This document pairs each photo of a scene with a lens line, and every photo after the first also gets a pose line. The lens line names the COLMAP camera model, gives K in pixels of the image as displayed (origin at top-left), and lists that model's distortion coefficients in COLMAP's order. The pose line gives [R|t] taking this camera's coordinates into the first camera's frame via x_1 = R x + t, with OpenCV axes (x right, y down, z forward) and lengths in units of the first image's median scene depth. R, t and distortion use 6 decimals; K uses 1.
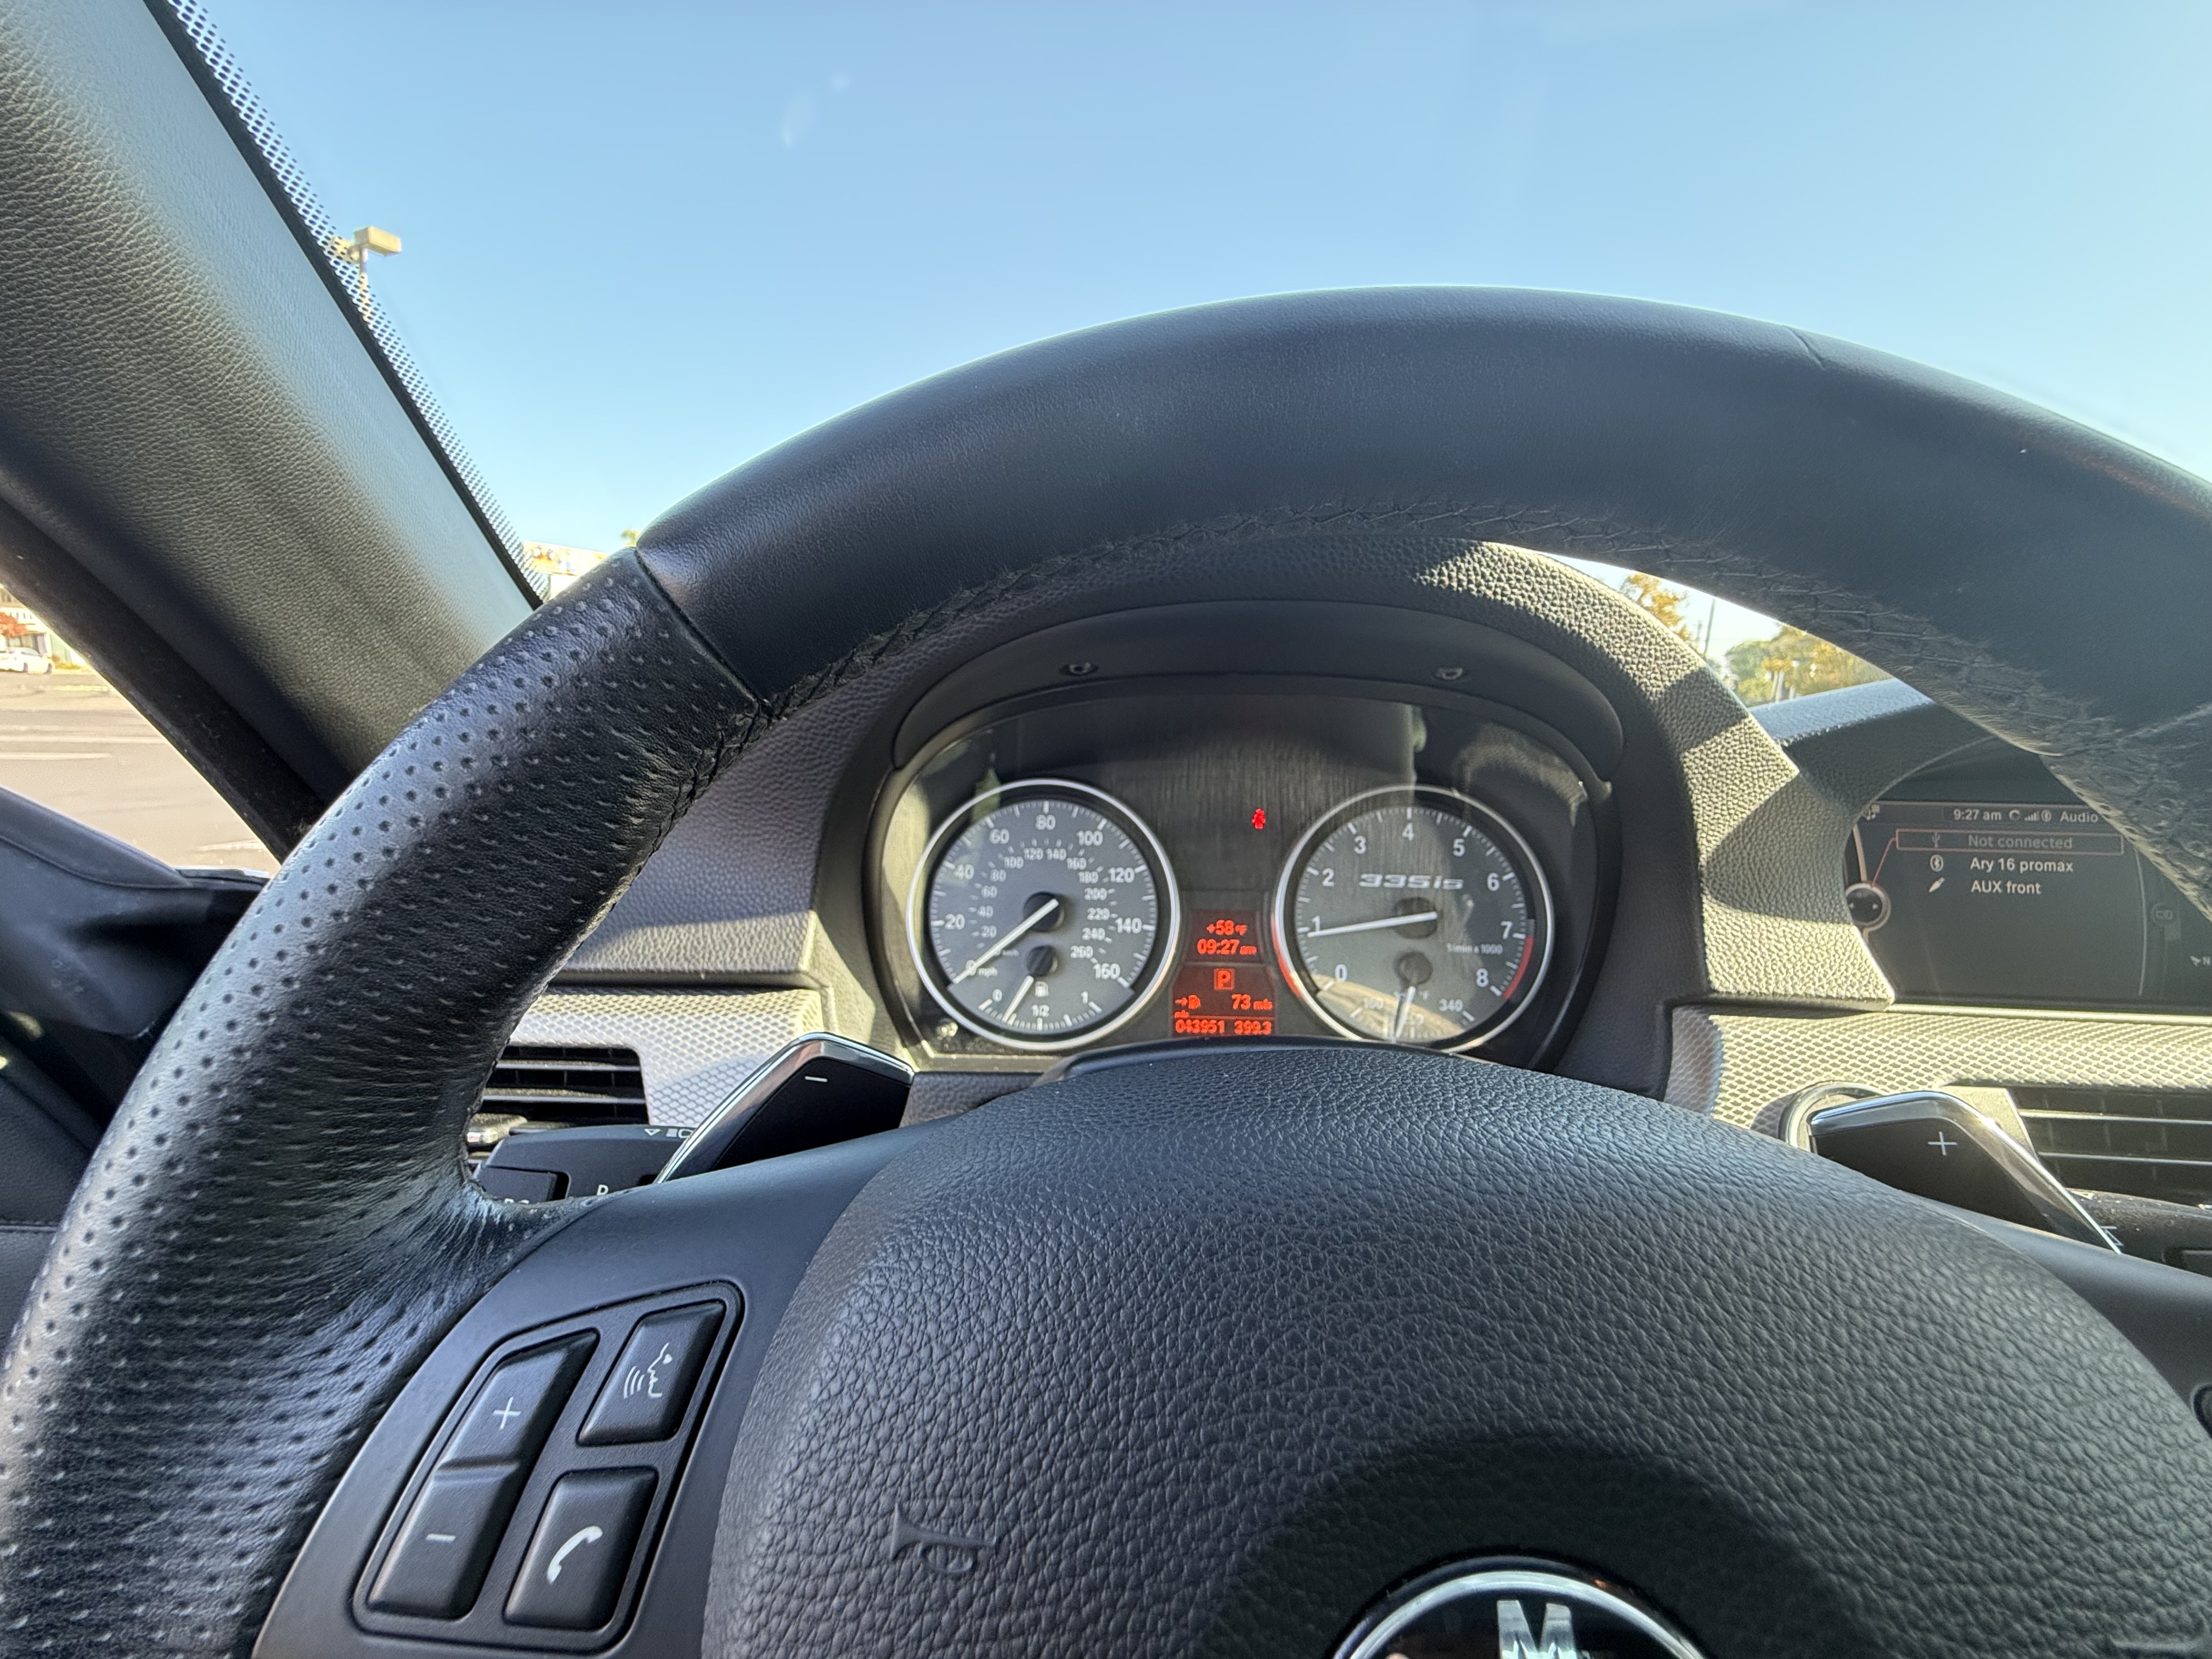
lens RADIAL K [[880.6, 0, 1101.0], [0, 880.6, 839.0], [0, 0, 1]] dist [-0.001515, 0.000218]
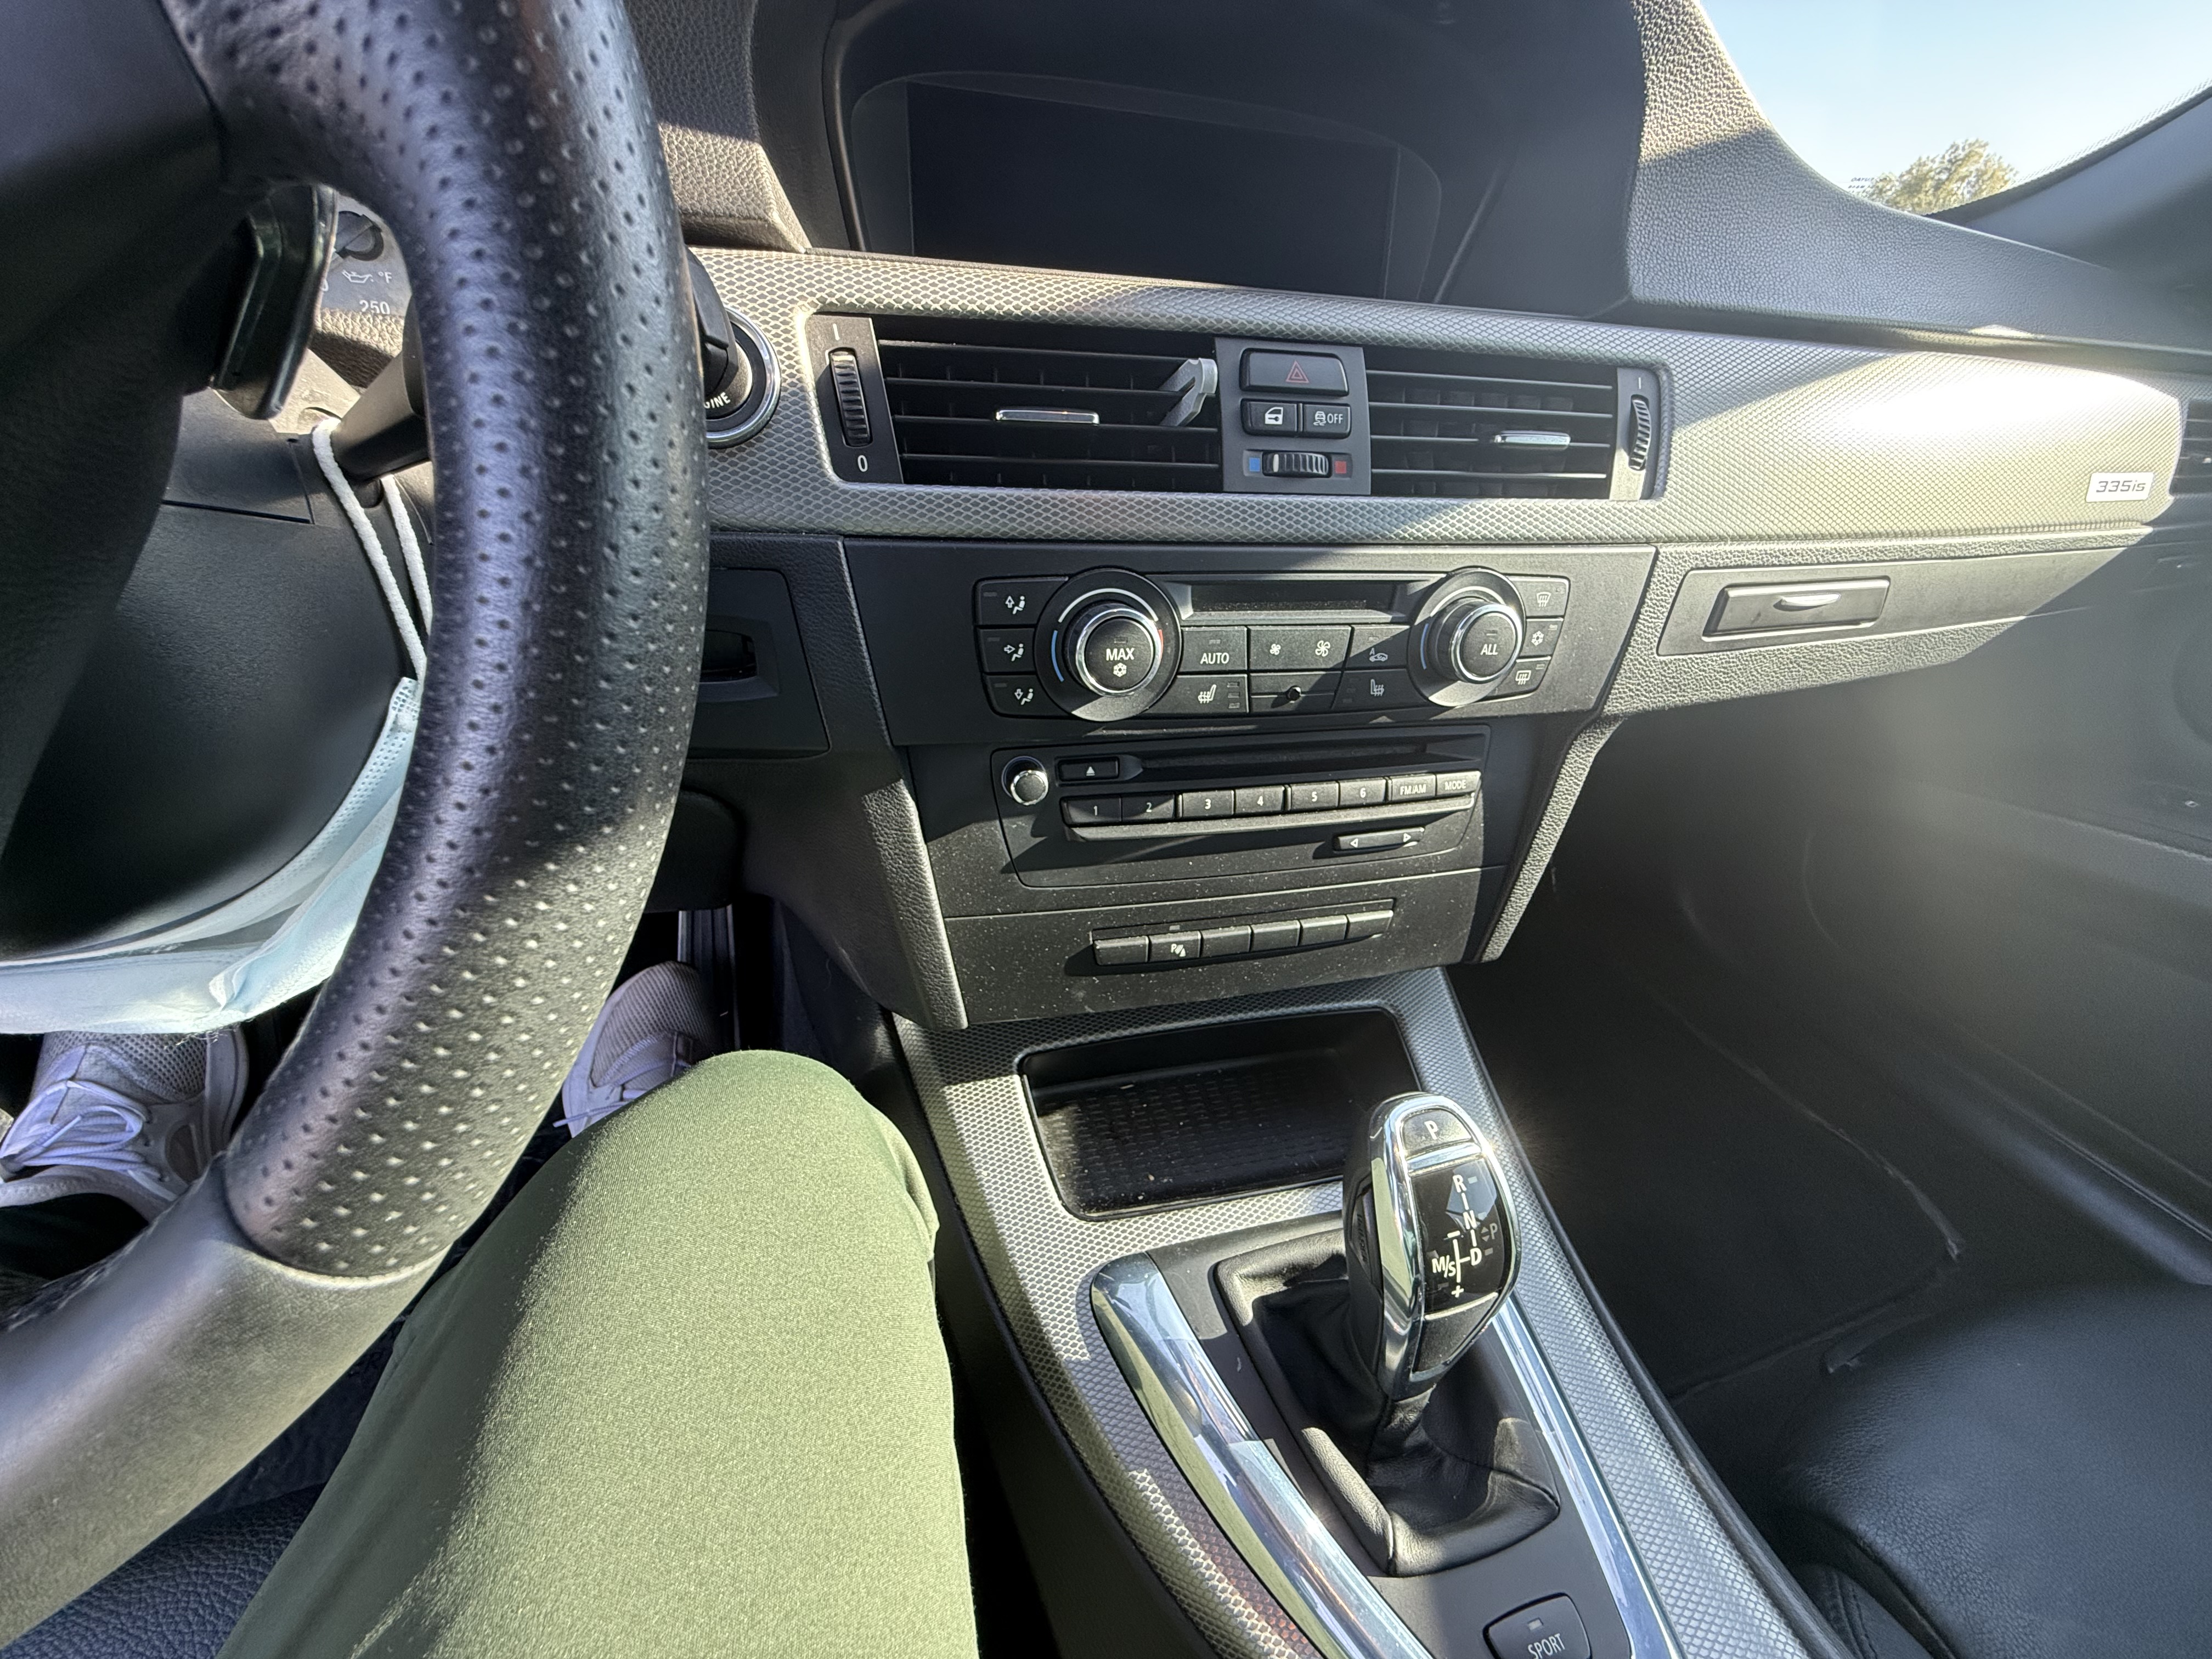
lens RADIAL K [[880.6, 0, 1097.9], [0, 880.6, 828.2], [0, 0, 1]] dist [-0.001515, 0.000218]
pose [[0.938233, -0.129123, 0.321007, 0.650325], [-0.007848, 0.919577, 0.392832, 0.316196], [-0.345915, -0.371087, 0.861764, -0.140404]]
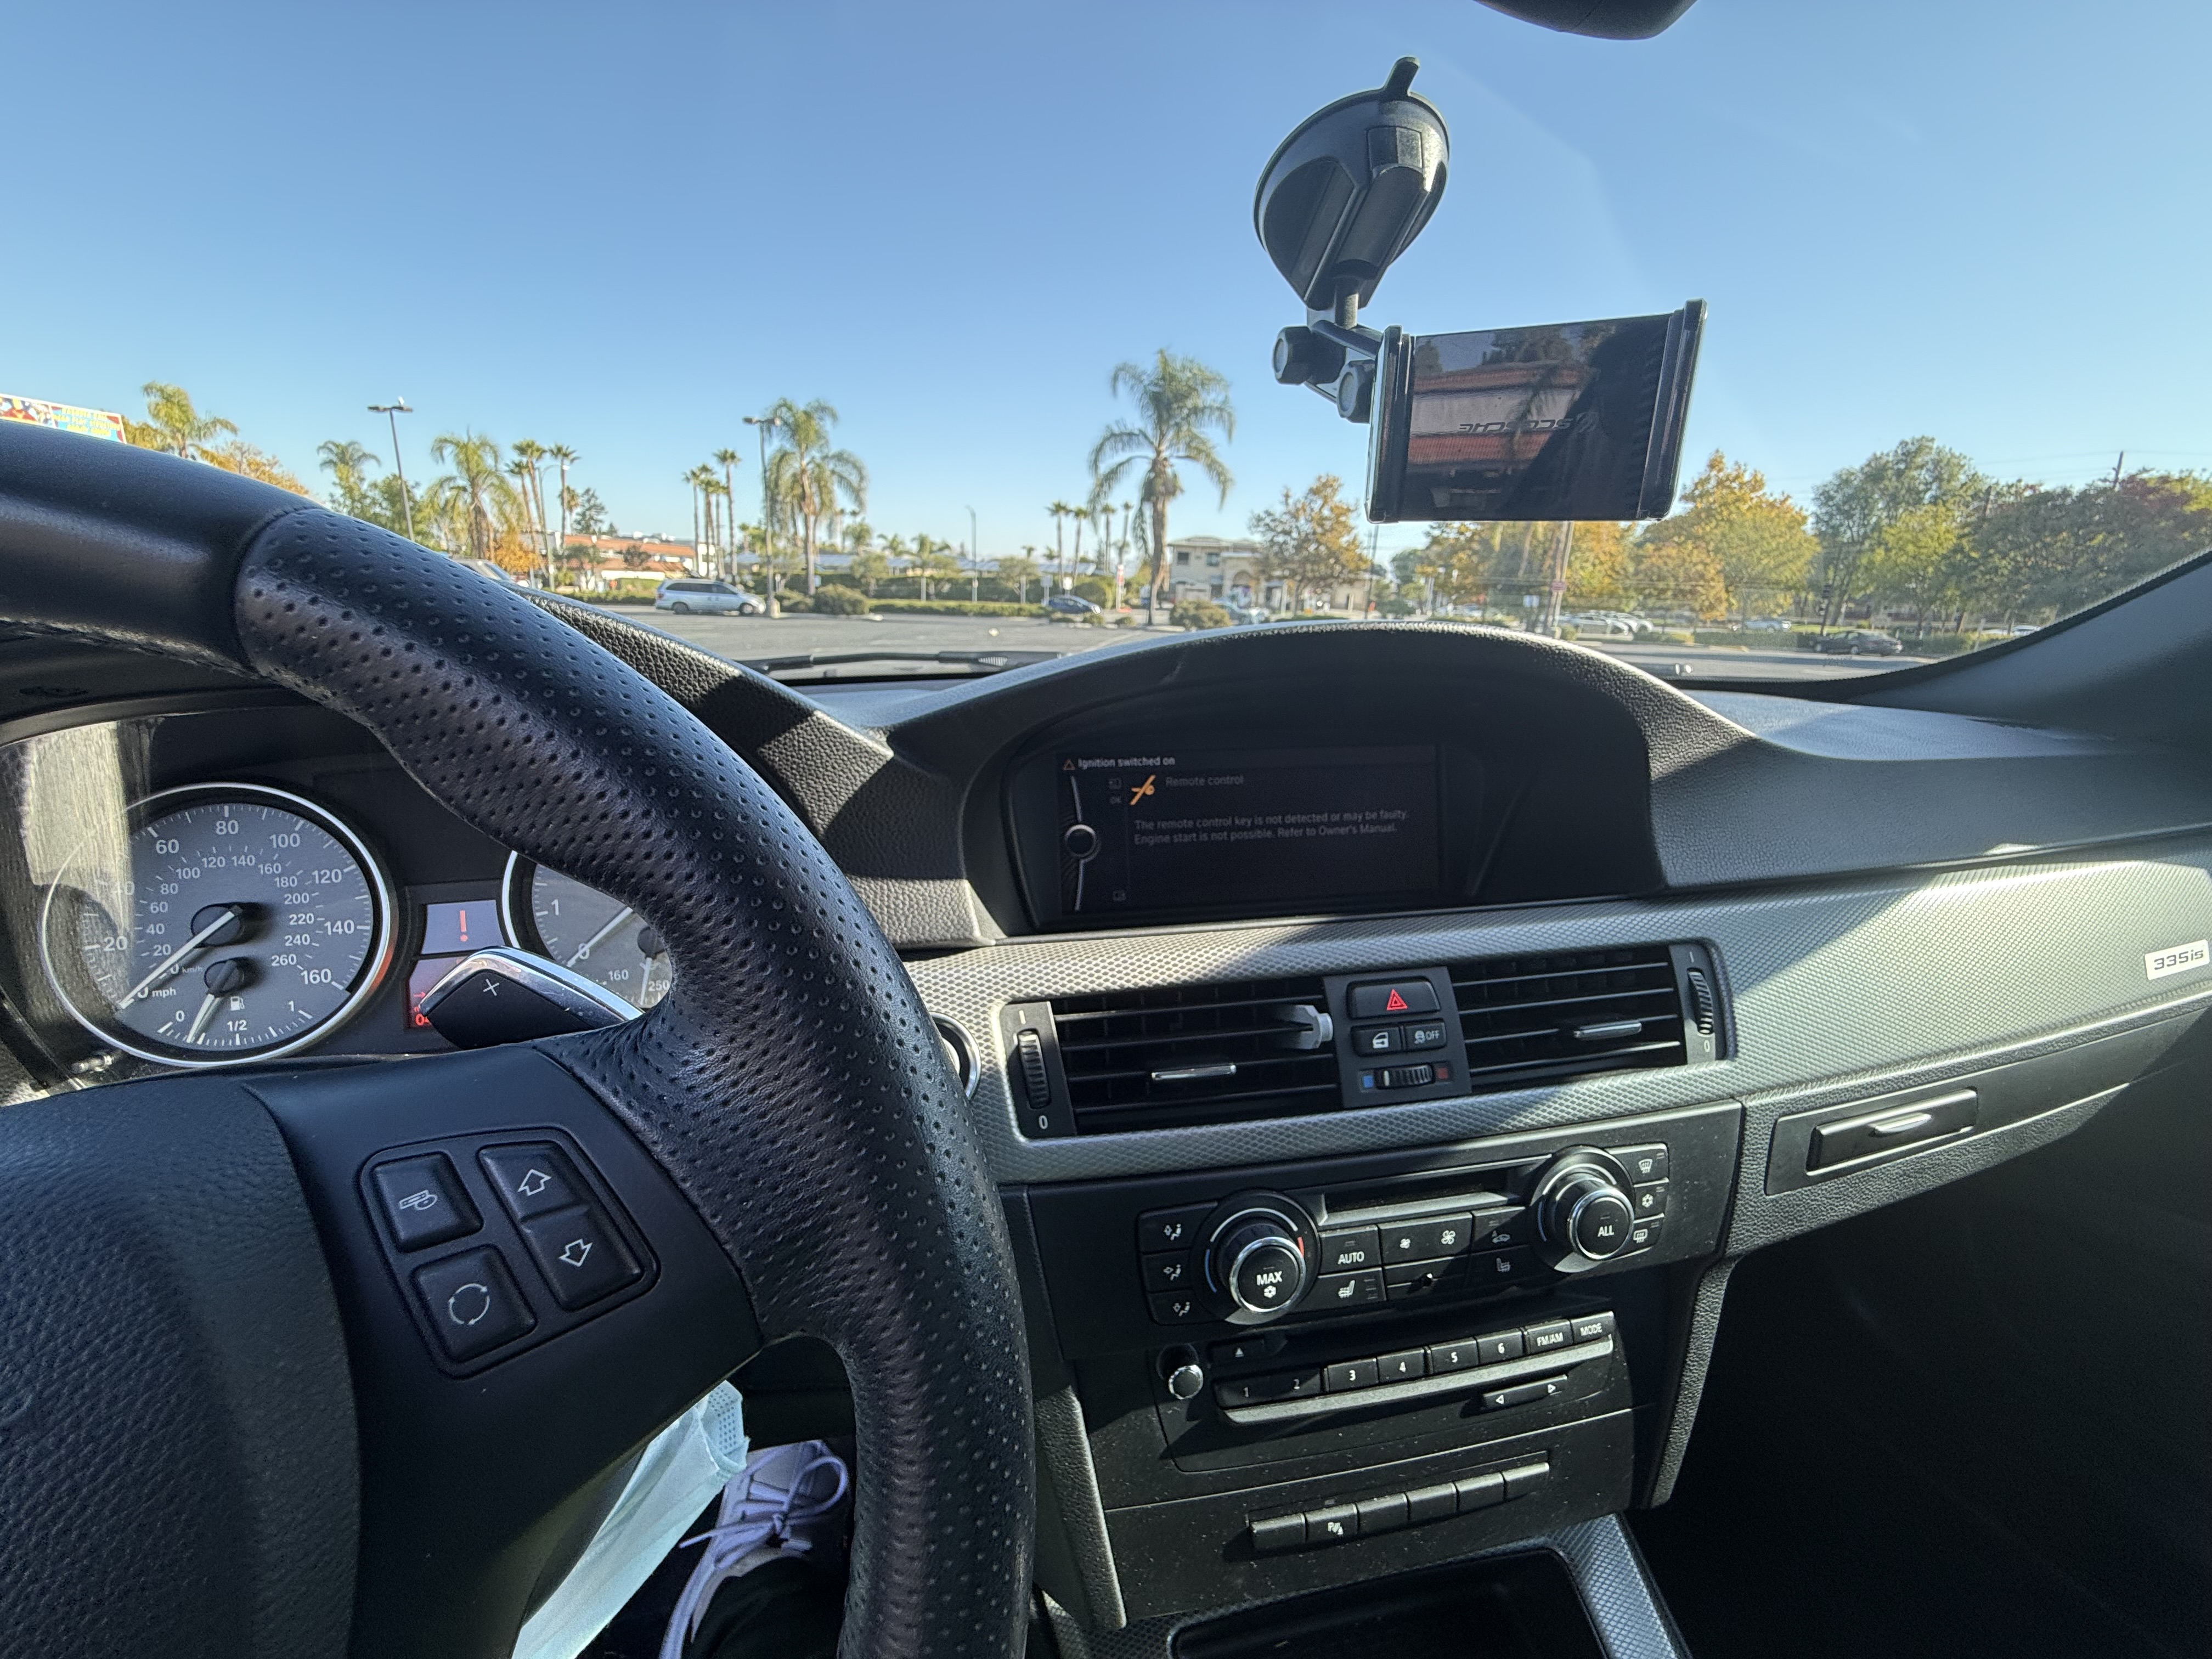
lens RADIAL K [[880.6, 0, 1099.7], [0, 880.6, 828.5], [0, 0, 1]] dist [-0.001515, 0.000218]
pose [[0.955780, -0.076590, 0.283935, 0.563692], [0.049541, 0.993626, 0.101262, -0.067328], [-0.289881, -0.082717, 0.953481, -0.162397]]
